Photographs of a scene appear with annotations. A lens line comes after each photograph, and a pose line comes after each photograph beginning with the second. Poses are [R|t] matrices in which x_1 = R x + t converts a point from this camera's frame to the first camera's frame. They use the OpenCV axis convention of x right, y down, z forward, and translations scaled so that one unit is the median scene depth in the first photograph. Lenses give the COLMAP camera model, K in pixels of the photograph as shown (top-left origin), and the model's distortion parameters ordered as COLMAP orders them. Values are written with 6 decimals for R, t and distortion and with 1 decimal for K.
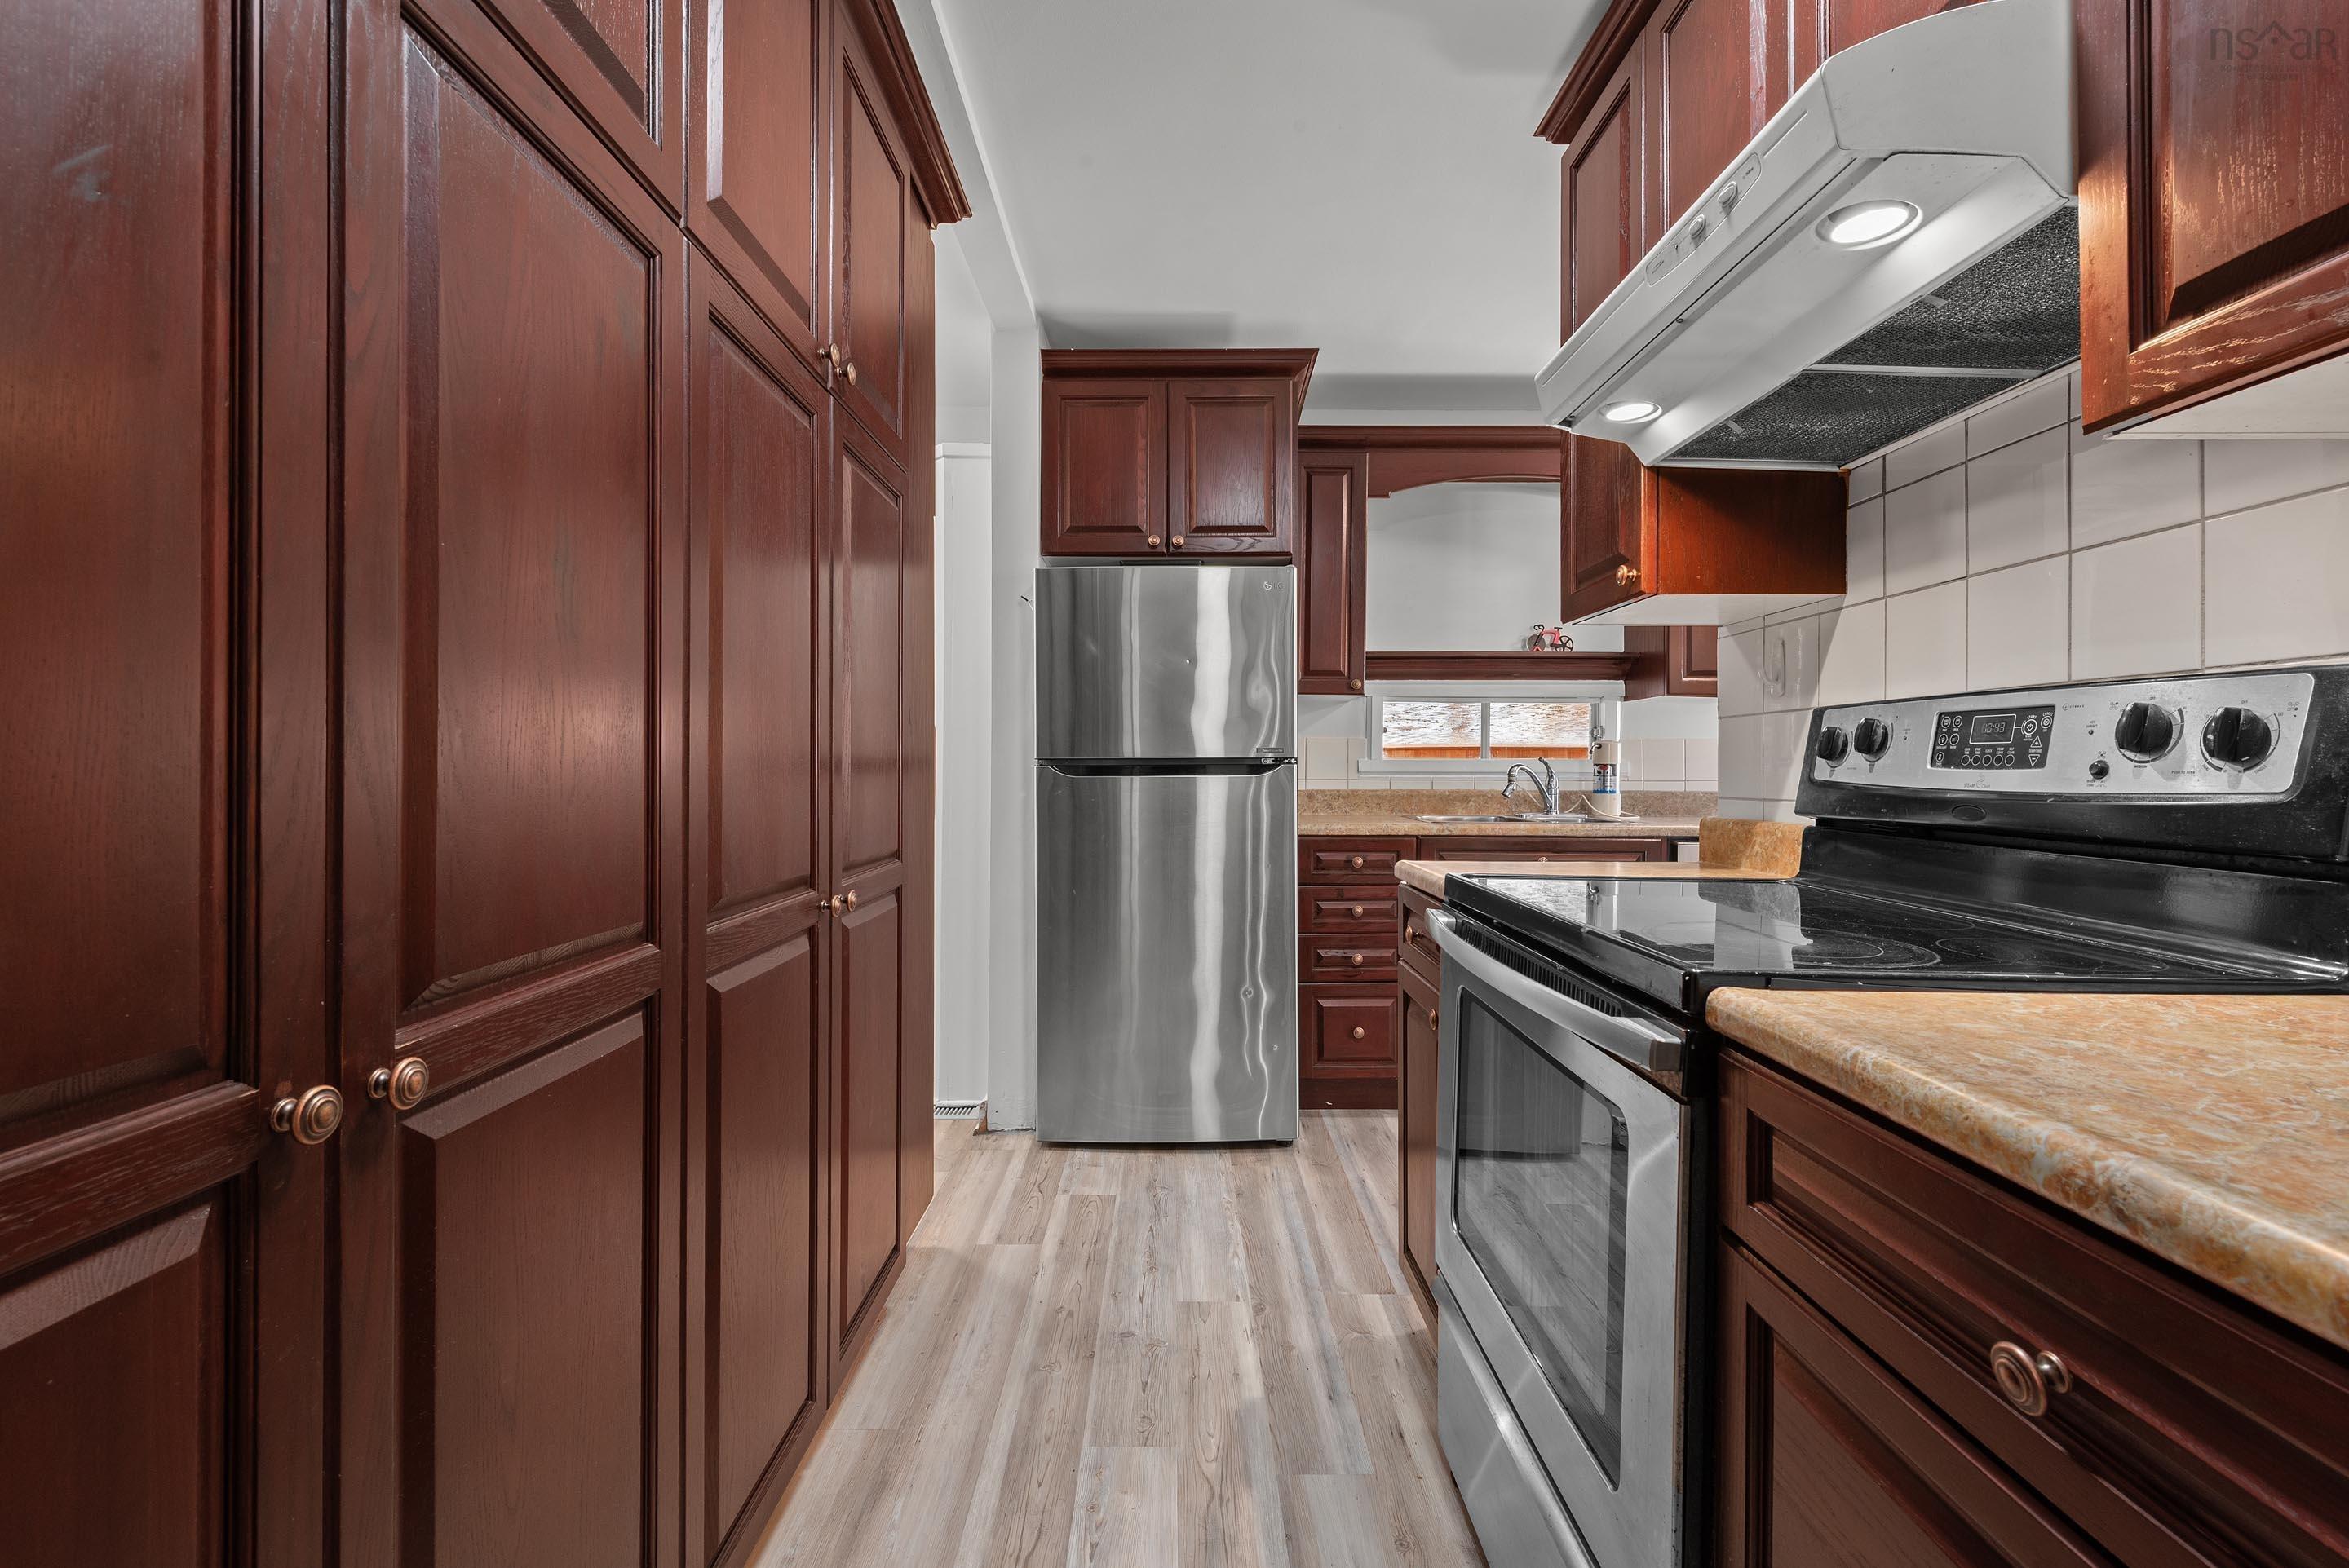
lens RADIAL K [[1054.2, 0, 1173.9], [0, 1054.2, 776.6], [0, 0, 1]] dist [0.015379, -0.002404]
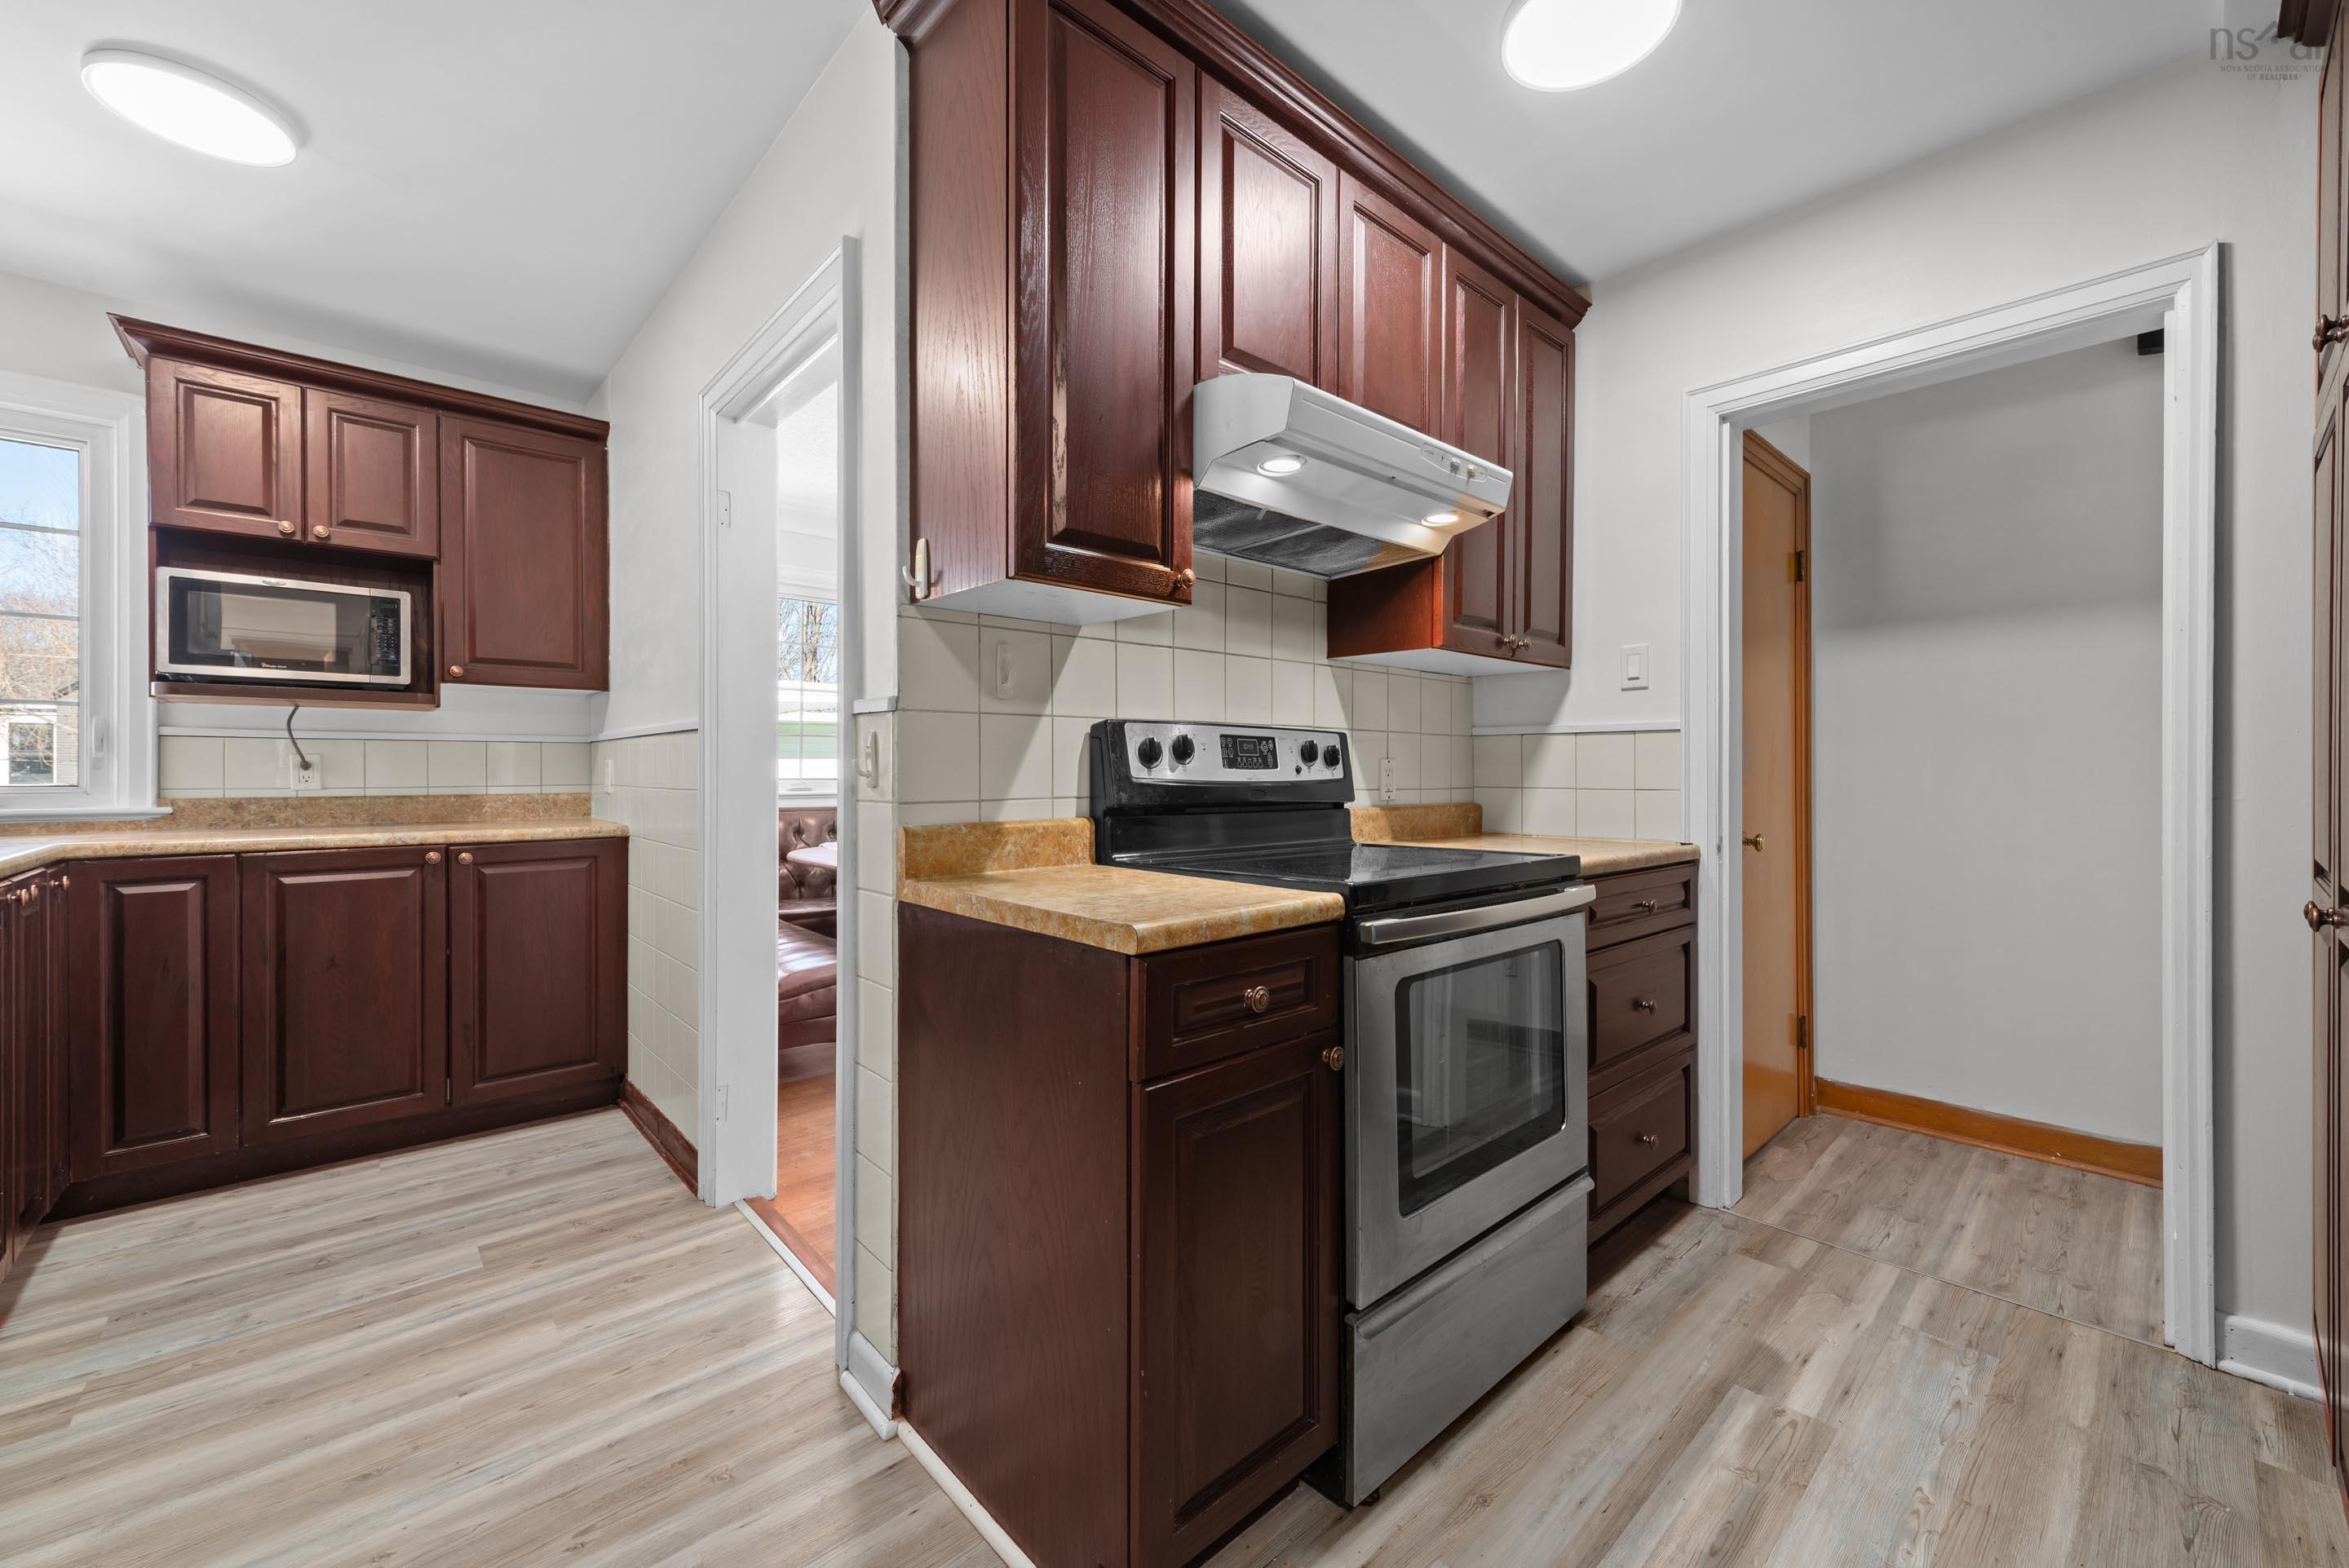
lens RADIAL K [[915.6, 0, 1174.1], [0, 915.6, 764.4], [0, 0, 1]] dist [0.012208, 0.000045]
pose [[-0.675108, -0.006544, 0.737690, -0.296041], [-0.000905, 0.999967, 0.008042, -0.027904], [-0.737718, 0.004762, -0.675092, 2.153091]]
